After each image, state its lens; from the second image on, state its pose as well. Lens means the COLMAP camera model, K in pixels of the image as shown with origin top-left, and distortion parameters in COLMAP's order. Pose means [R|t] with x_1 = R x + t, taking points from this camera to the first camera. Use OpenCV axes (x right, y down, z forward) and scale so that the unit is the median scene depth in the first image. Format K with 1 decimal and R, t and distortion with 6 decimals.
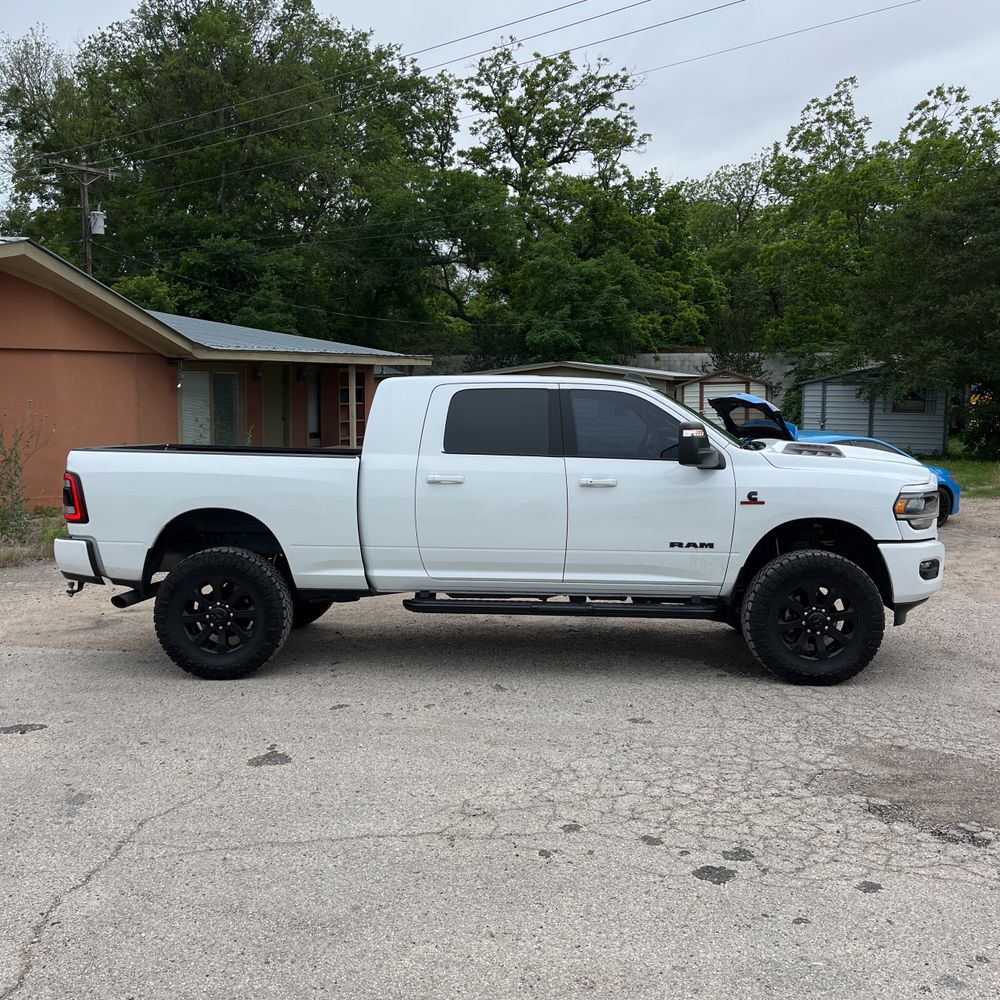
lens RADIAL K [[1005.3, 0, 496.2], [0, 1005.3, 477.2], [0, 0, 1]] dist [0.027575, 0.007985]
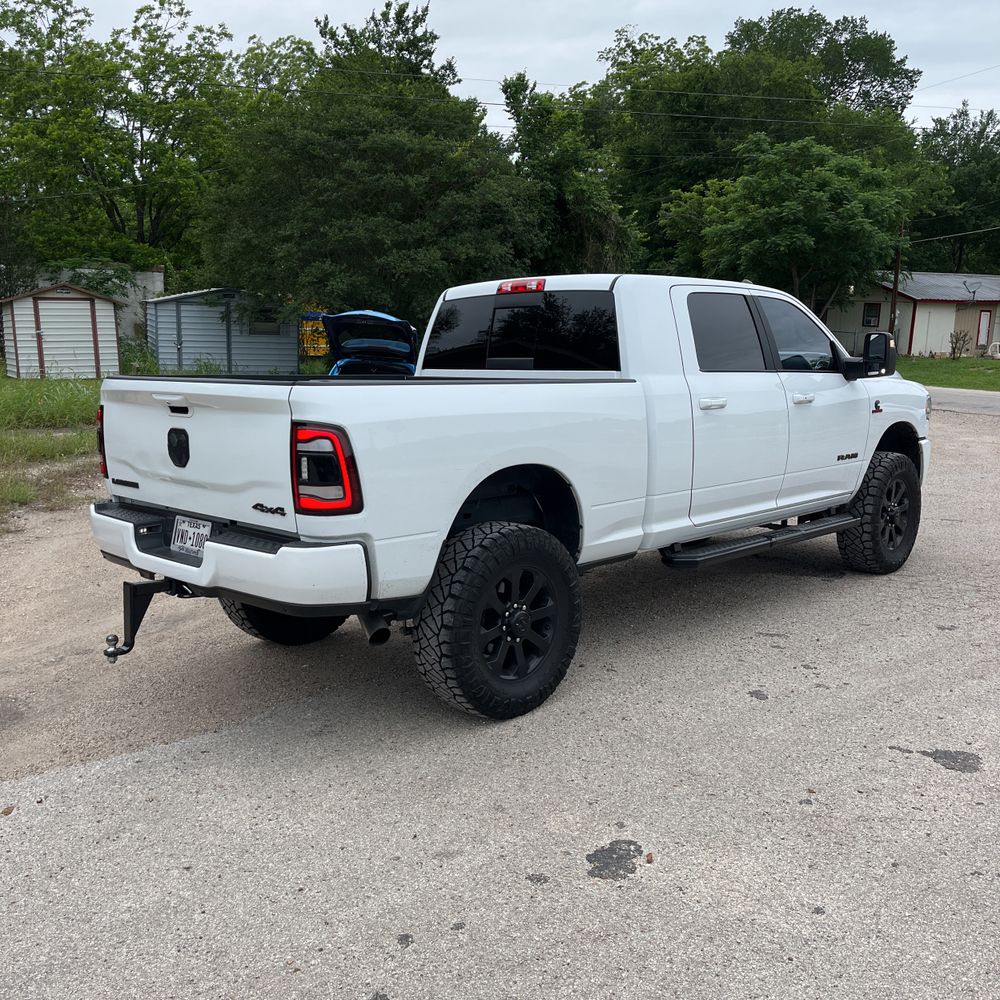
lens RADIAL K [[1018.1, 0, 495.8], [0, 1018.1, 505.3], [0, 0, 1]] dist [0.032016, -0.037660]
pose [[0.662785, -0.120741, 0.739011, -0.773016], [0.047809, 0.991724, 0.119153, -0.022373], [-0.747282, -0.043641, 0.663073, 0.560804]]
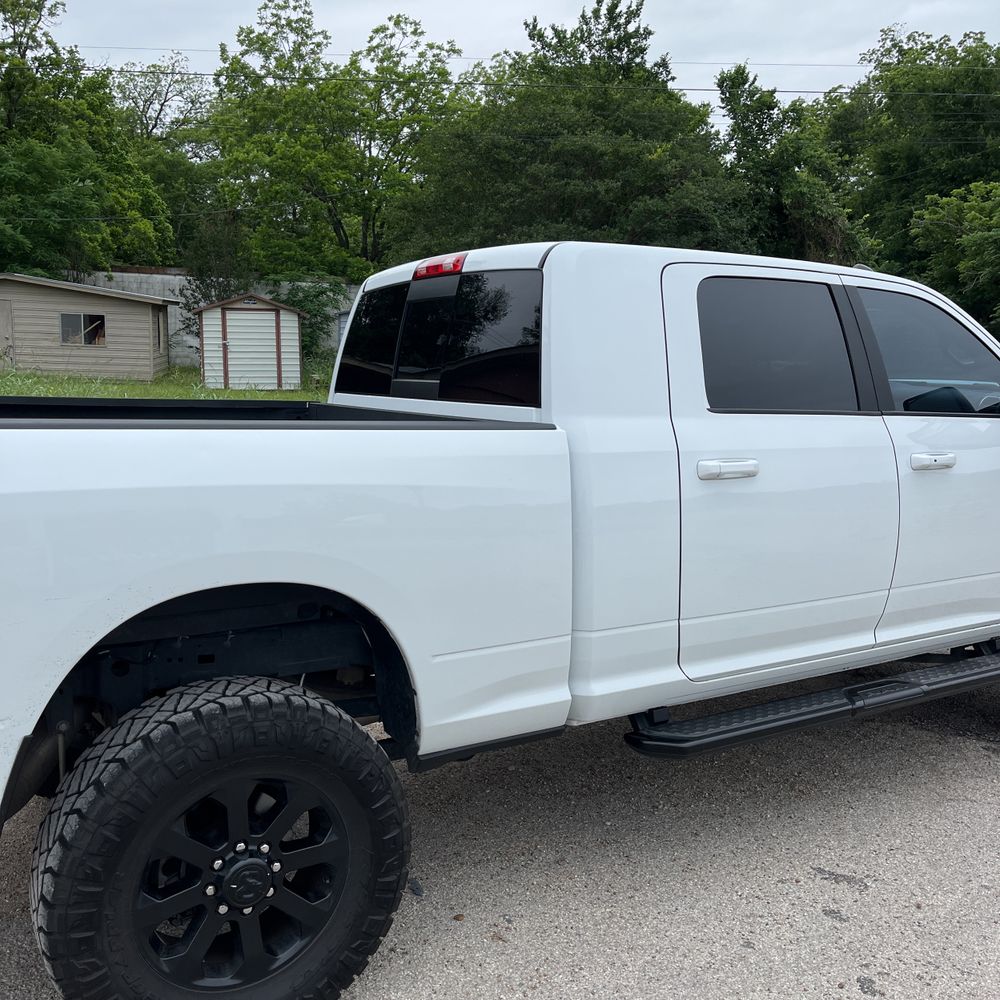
lens RADIAL K [[1006.9, 0, 497.0], [0, 1006.9, 495.4], [0, 0, 1]] dist [0.045129, -0.049254]
pose [[0.822553, -0.064463, 0.565023, -0.393323], [0.018363, 0.996047, 0.086905, -0.027590], [-0.568392, -0.061108, 0.820486, 0.658471]]
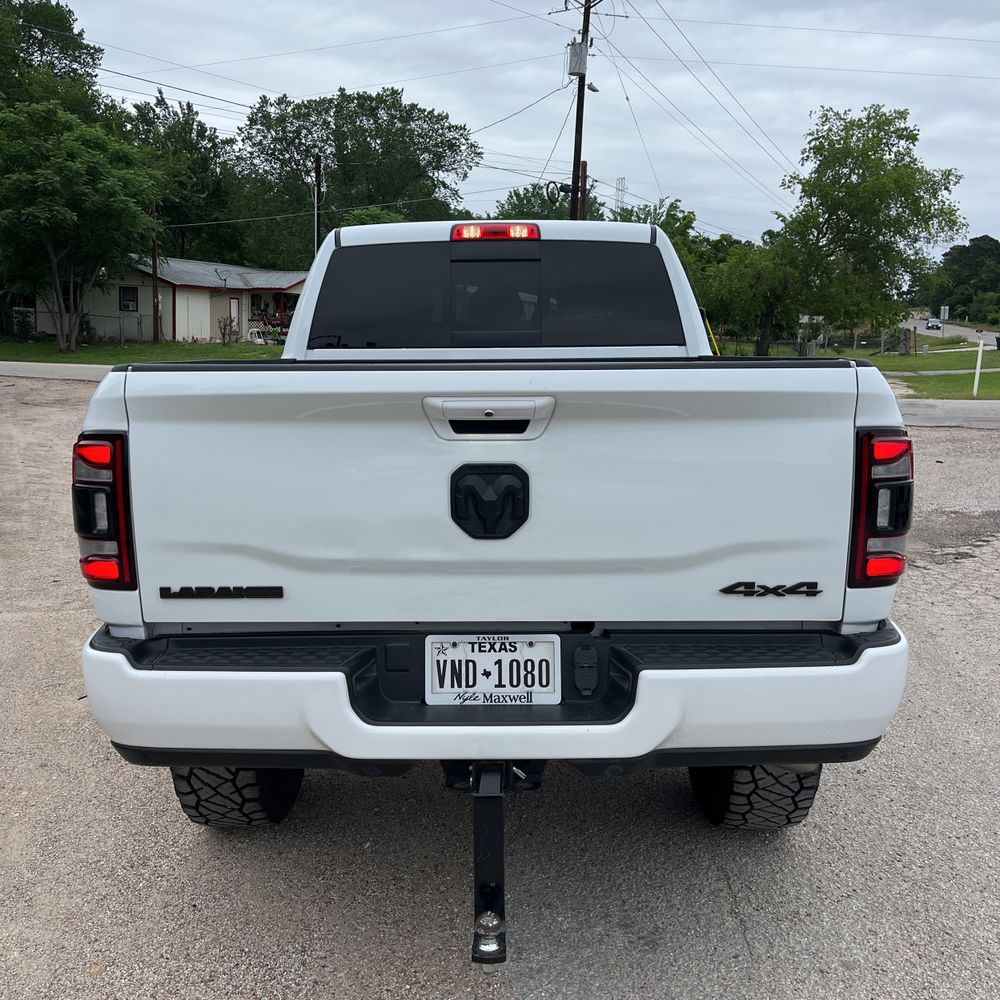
lens RADIAL K [[1007.2, 0, 497.7], [0, 1007.2, 510.4], [0, 0, 1]] dist [0.048354, -0.022379]
pose [[-0.044424, -0.177501, 0.983117, -0.740979], [0.058223, 0.981956, 0.179923, -0.045644], [-0.997315, 0.065233, -0.033287, 1.141704]]
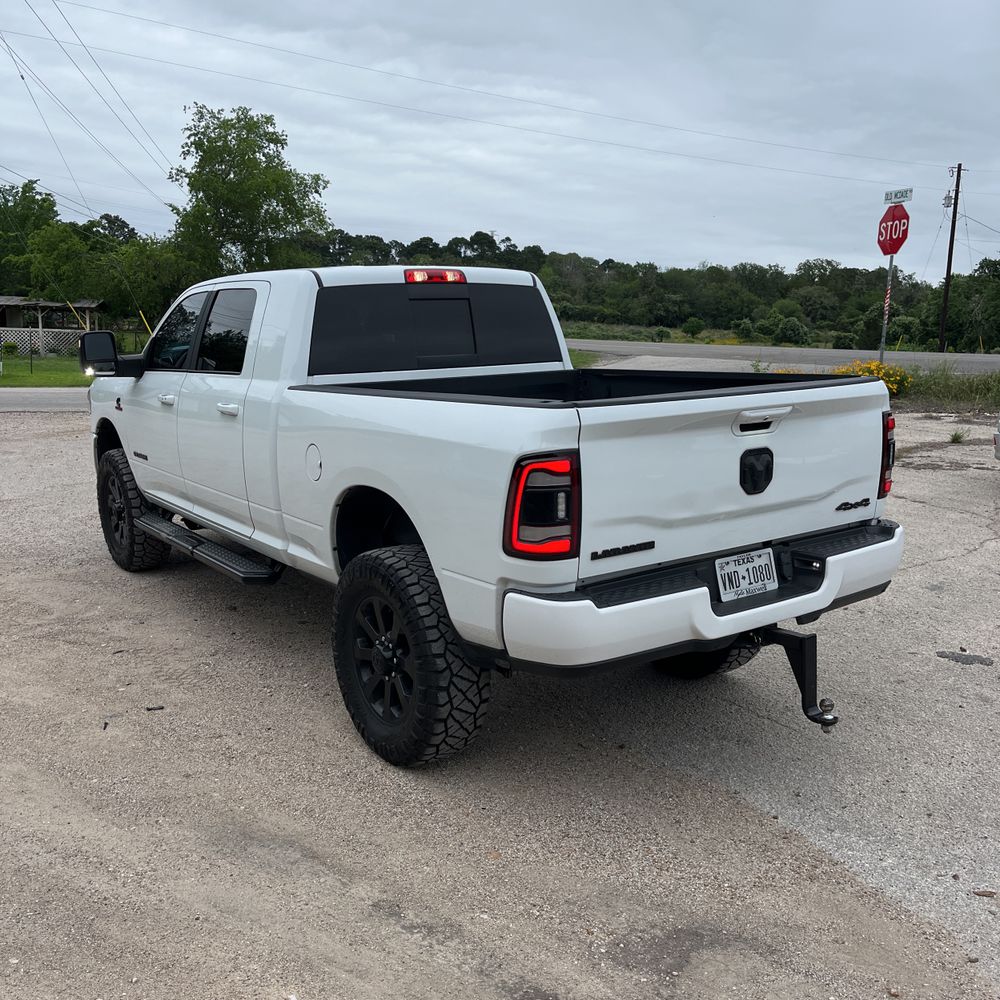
lens RADIAL K [[1018.1, 0, 495.8], [0, 1018.1, 505.3], [0, 0, 1]] dist [0.032016, -0.037660]
pose [[-0.616453, -0.141336, 0.774603, -0.761179], [0.056286, 0.973331, 0.222391, -0.100769], [-0.785377, 0.180693, -0.592058, 1.560695]]
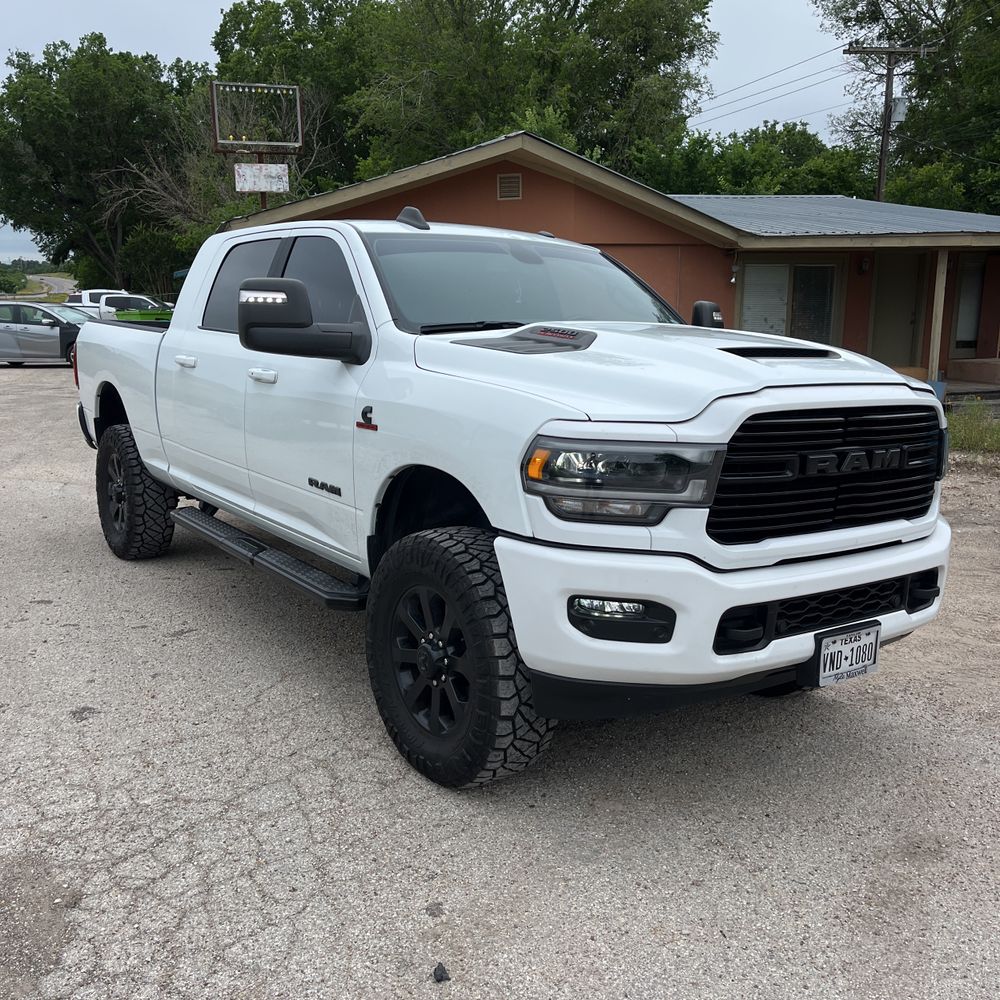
lens RADIAL K [[1006.9, 0, 497.0], [0, 1006.9, 495.4], [0, 0, 1]] dist [0.045129, -0.049254]
pose [[0.616524, 0.146296, -0.773625, 0.708662], [-0.068294, 0.988819, 0.132565, -0.015350], [0.784369, -0.028896, 0.619621, 0.676015]]
